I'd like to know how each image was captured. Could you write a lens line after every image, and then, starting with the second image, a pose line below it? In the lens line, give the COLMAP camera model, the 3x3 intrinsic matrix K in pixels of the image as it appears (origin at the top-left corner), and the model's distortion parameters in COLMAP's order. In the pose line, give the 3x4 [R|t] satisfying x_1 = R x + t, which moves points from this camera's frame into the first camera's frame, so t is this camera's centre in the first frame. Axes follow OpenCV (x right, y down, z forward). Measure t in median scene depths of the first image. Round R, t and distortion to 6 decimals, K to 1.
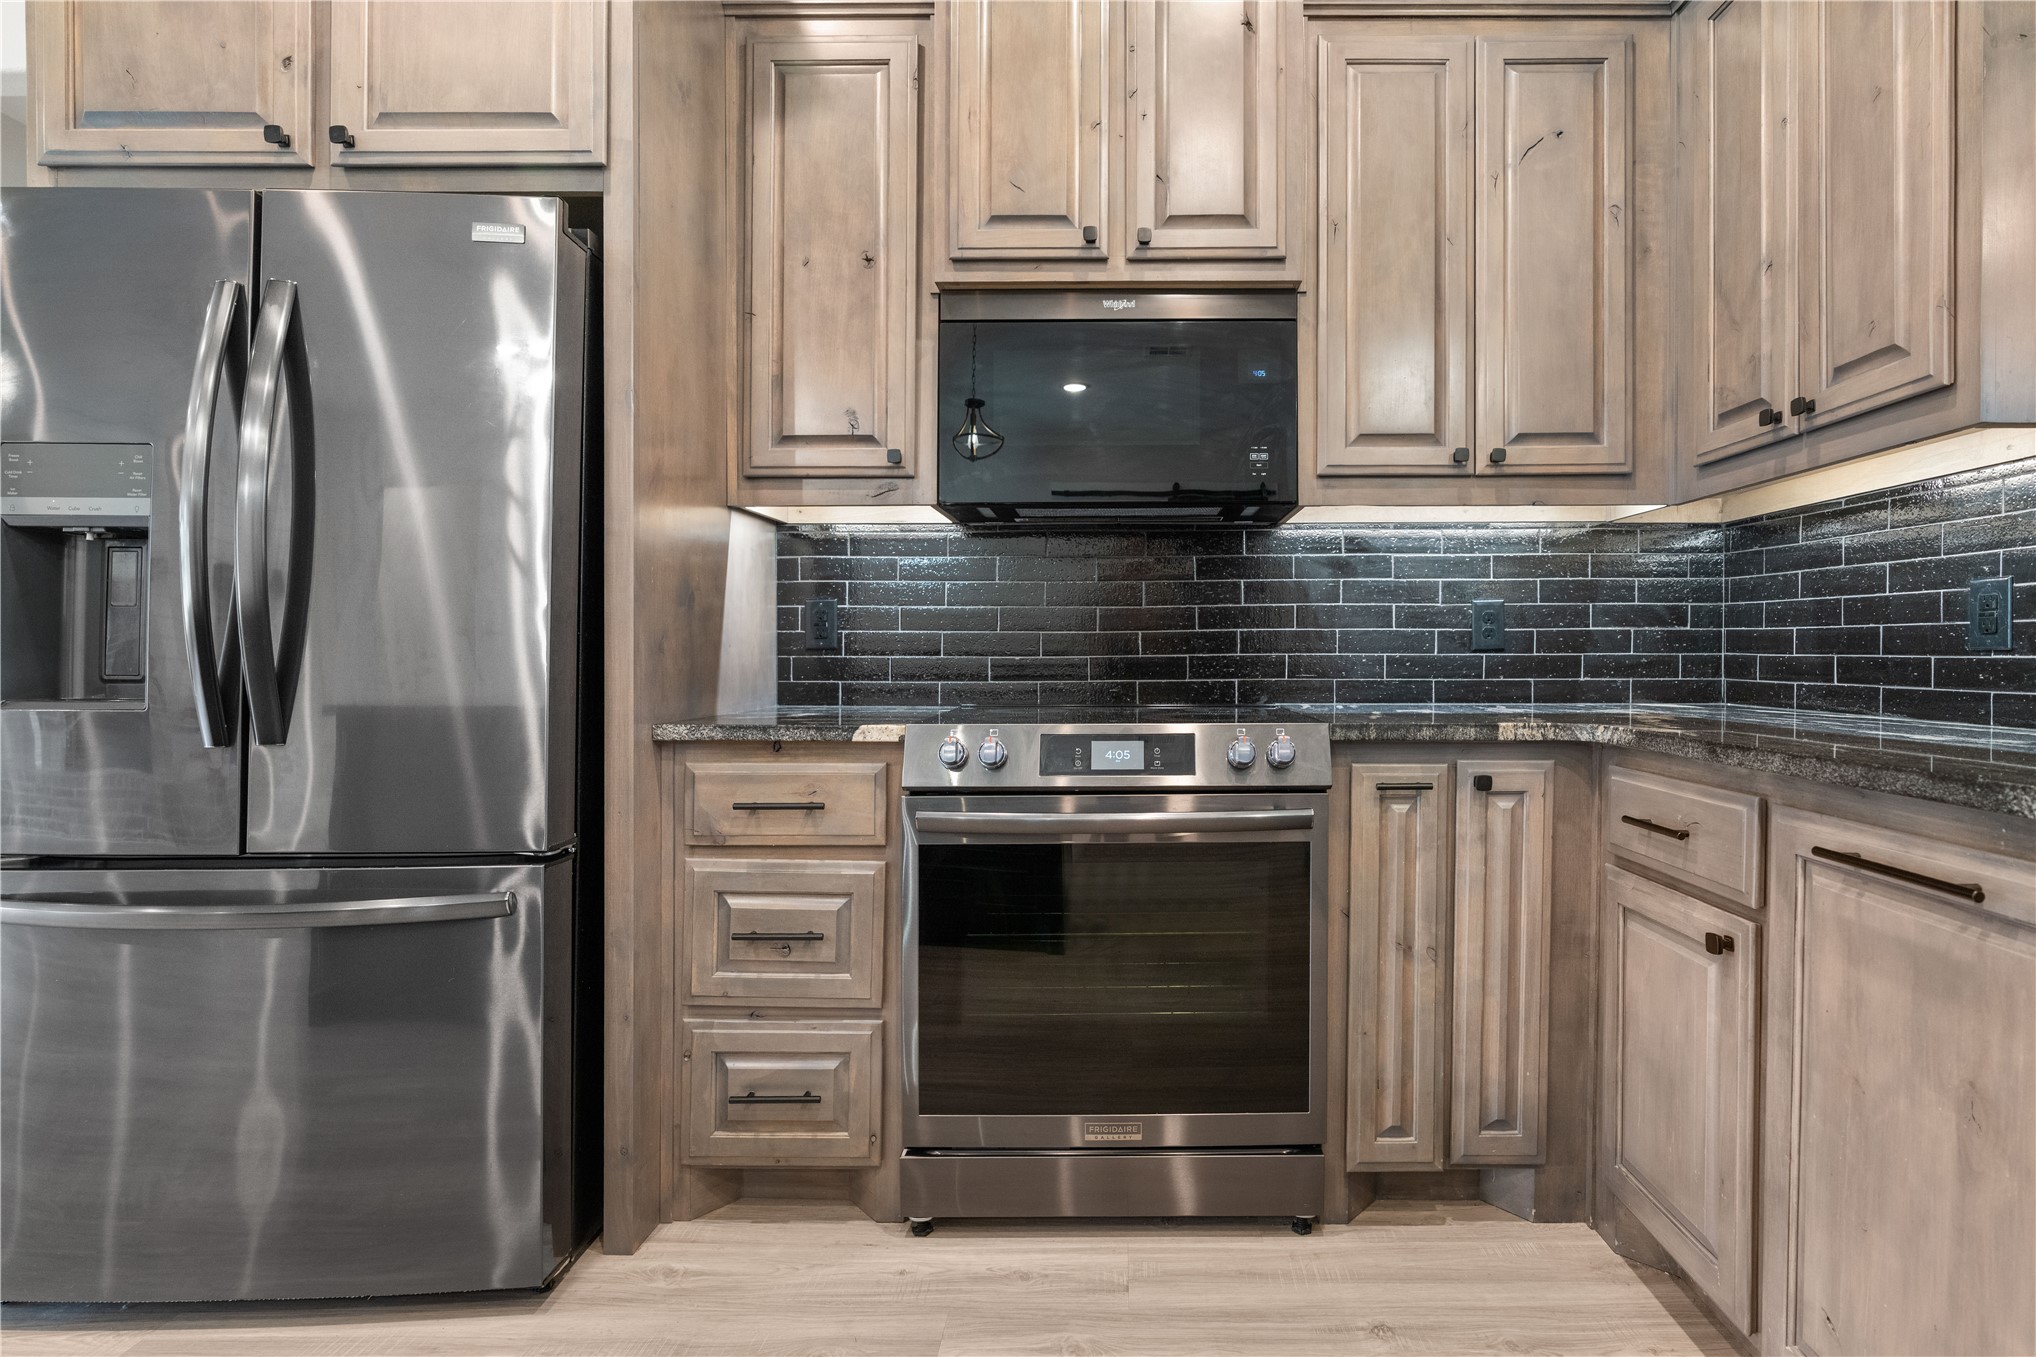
lens RADIAL K [[987.6, 0, 1134.8], [0, 987.6, 652.8], [0, 0, 1]] dist [-0.004600, -0.000150]
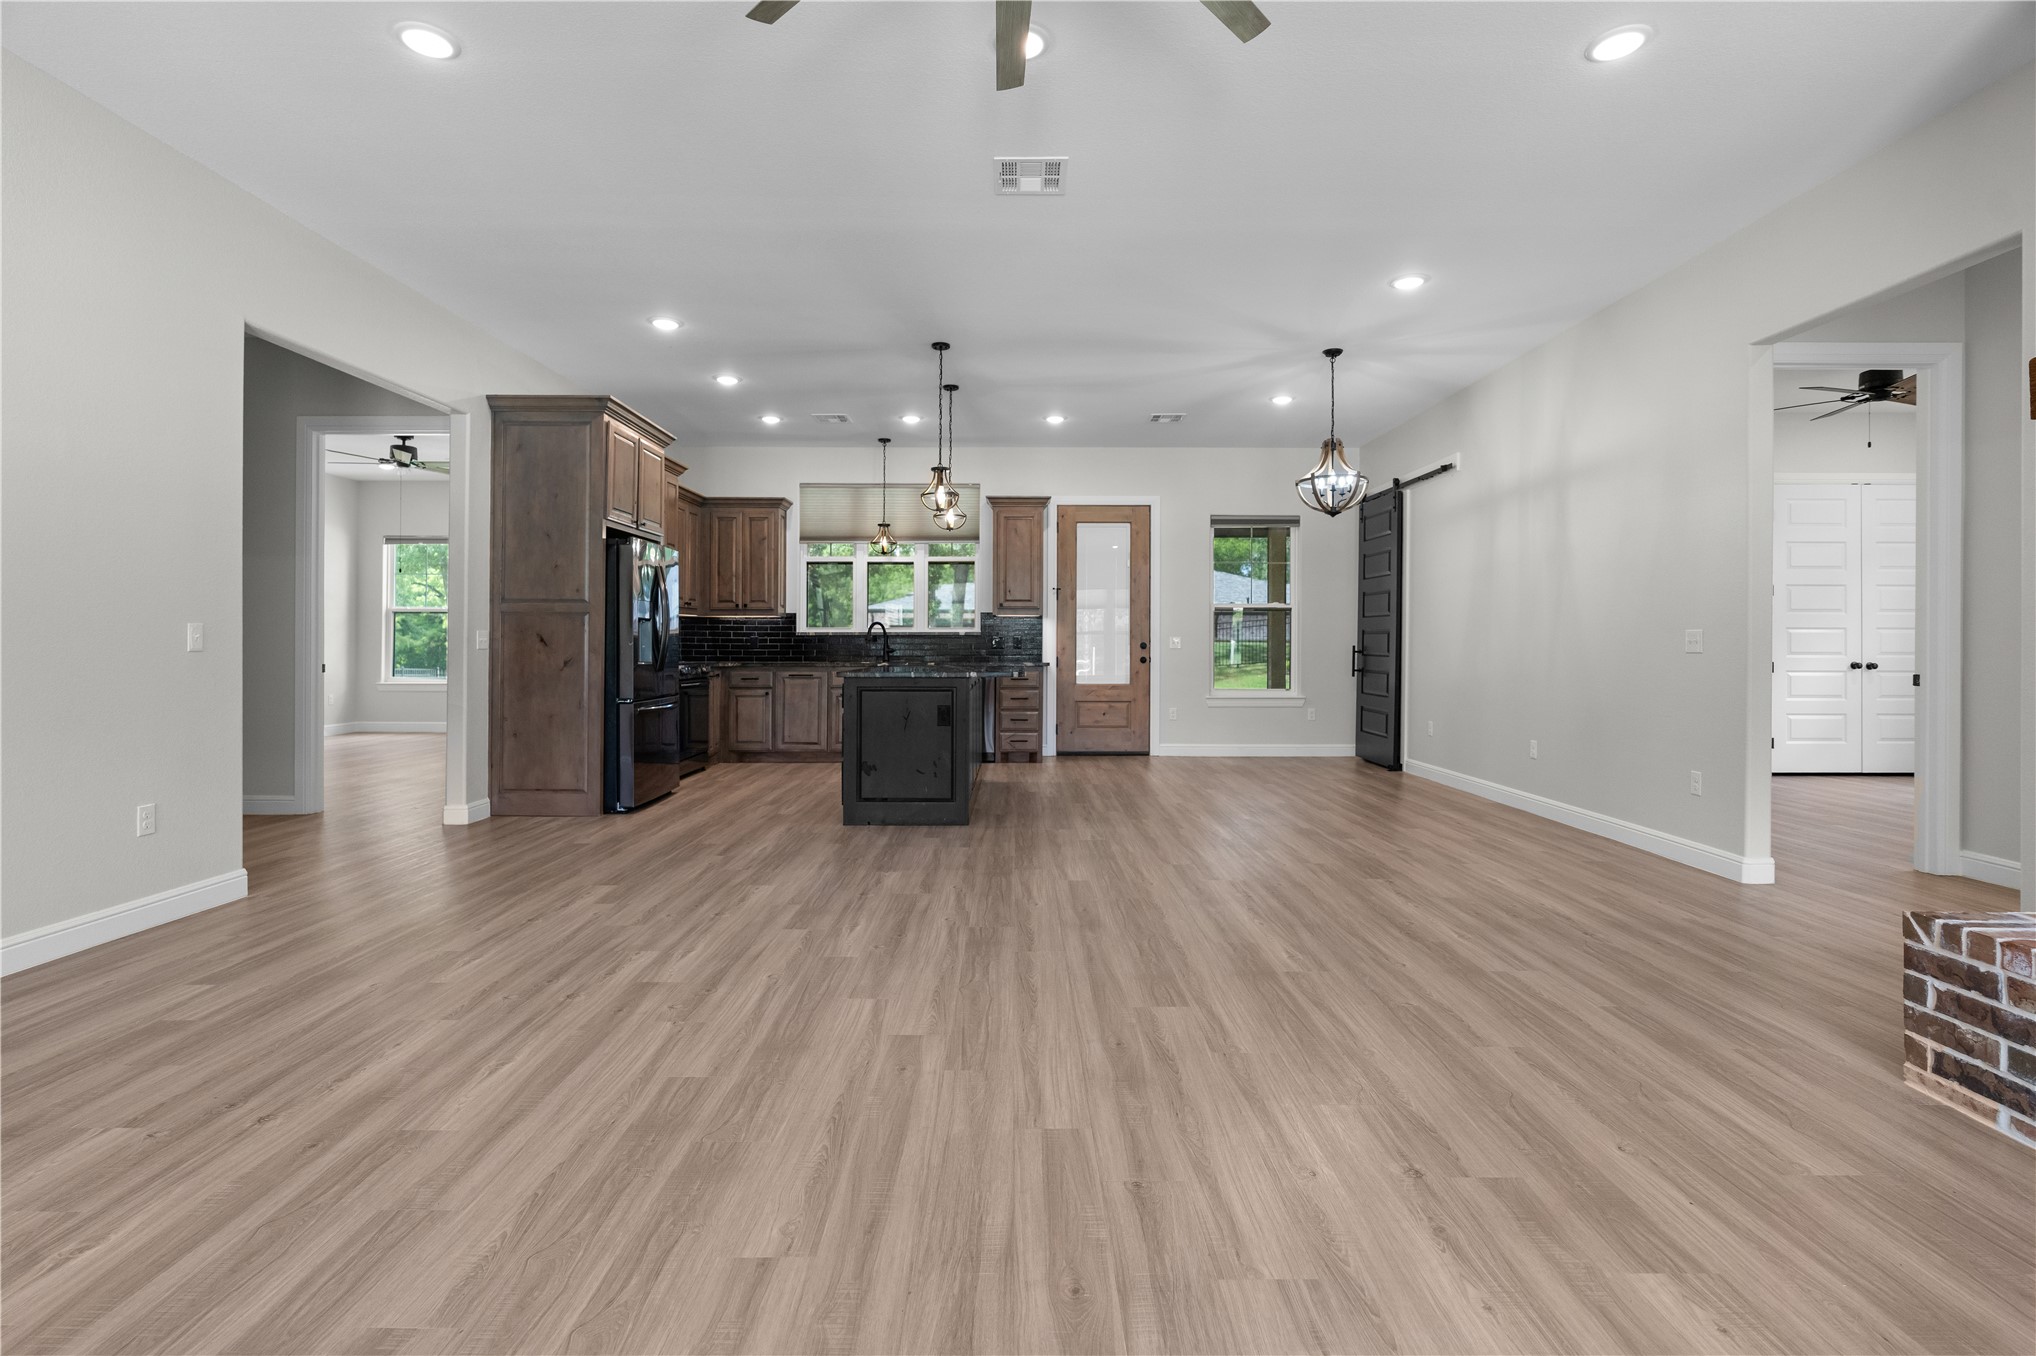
lens RADIAL K [[947.0, 0, 1011.7], [0, 947.0, 637.2], [0, 0, 1]] dist [-0.005050, 0.000539]
pose [[0.012122, 0.009501, 0.999881, -4.386760], [-0.004508, 0.999945, -0.009447, -0.022532], [-0.999916, -0.004393, 0.012164, -0.545797]]
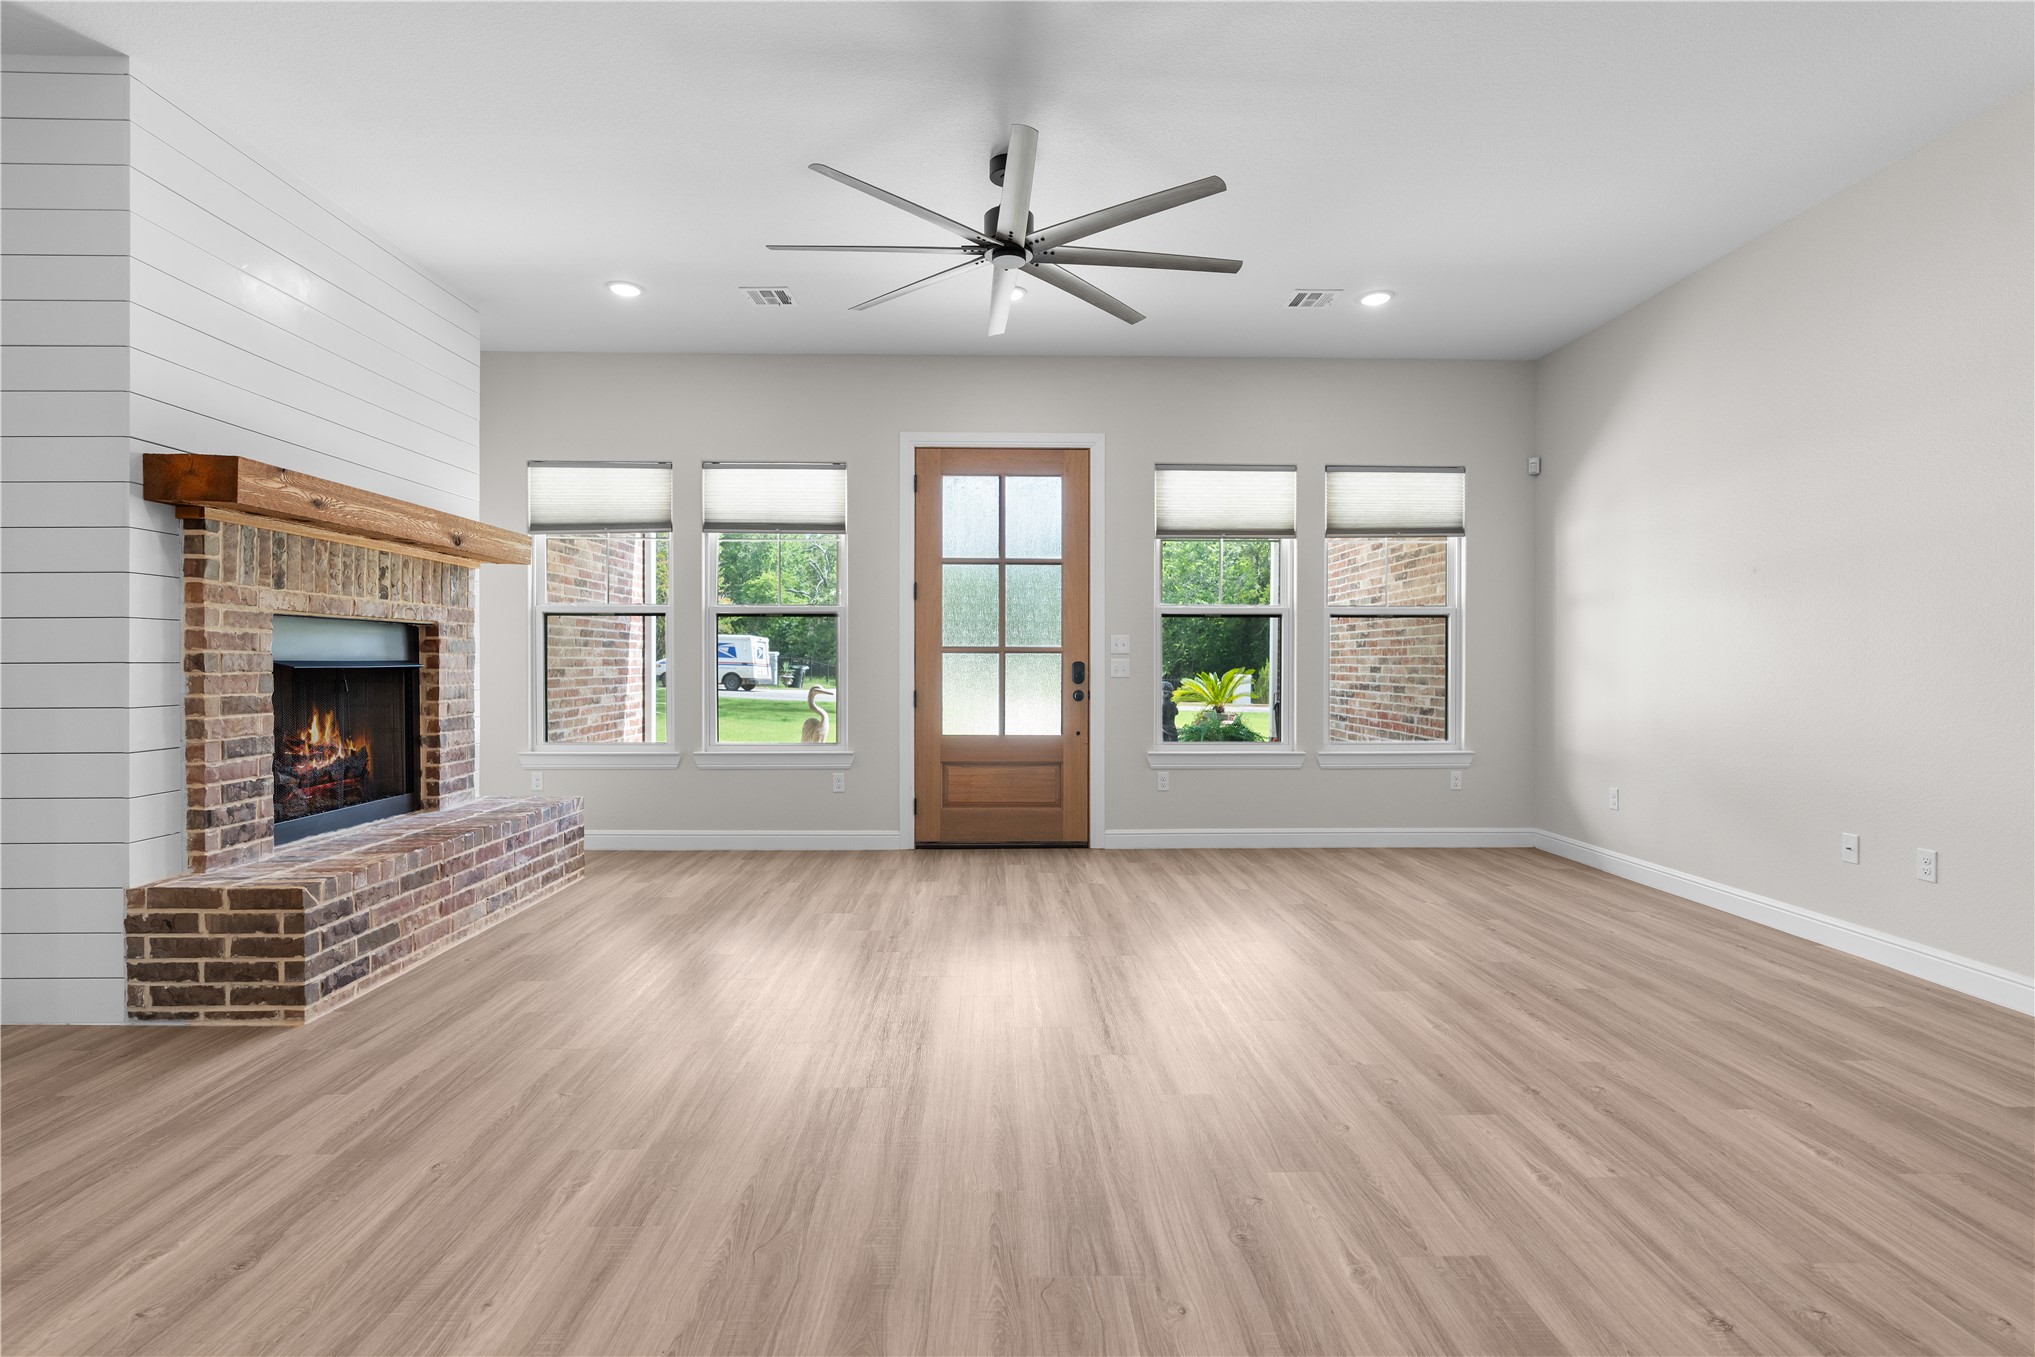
lens RADIAL K [[953.4, 0, 1014.2], [0, 953.4, 674.7], [0, 0, 1]] dist [-0.004073, 0.000092]
pose [[0.013705, 0.016988, -0.999762, -1.372304], [0.001137, 0.999855, 0.017005, -0.059299], [0.999905, -0.001370, 0.013684, -0.557022]]
